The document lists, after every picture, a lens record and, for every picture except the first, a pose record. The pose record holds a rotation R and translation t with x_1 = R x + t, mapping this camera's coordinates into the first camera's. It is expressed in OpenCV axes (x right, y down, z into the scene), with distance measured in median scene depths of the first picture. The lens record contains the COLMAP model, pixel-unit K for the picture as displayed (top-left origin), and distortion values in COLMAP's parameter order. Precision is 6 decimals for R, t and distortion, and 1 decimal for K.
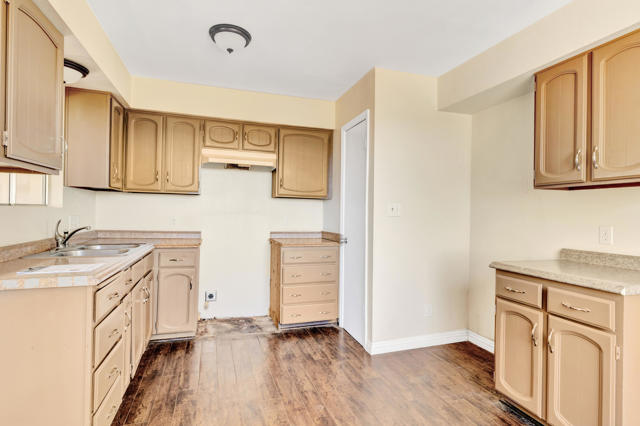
lens RADIAL K [[332.6, 0, 321.6], [0, 332.6, 212.1], [0, 0, 1]] dist [0.004631, 0.001597]
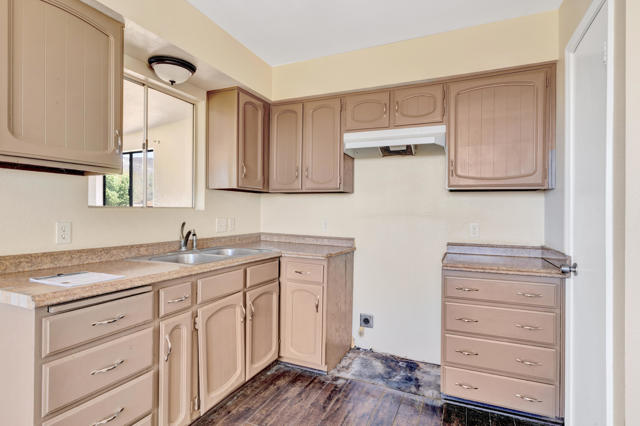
lens RADIAL K [[332.6, 0, 318.8], [0, 332.6, 211.0], [0, 0, 1]] dist [0.004631, 0.001597]
pose [[0.731120, -0.011197, -0.682157, 0.128836], [0.003260, 0.999911, -0.012919, 0.003020], [0.682241, 0.007222, 0.731092, 0.358118]]
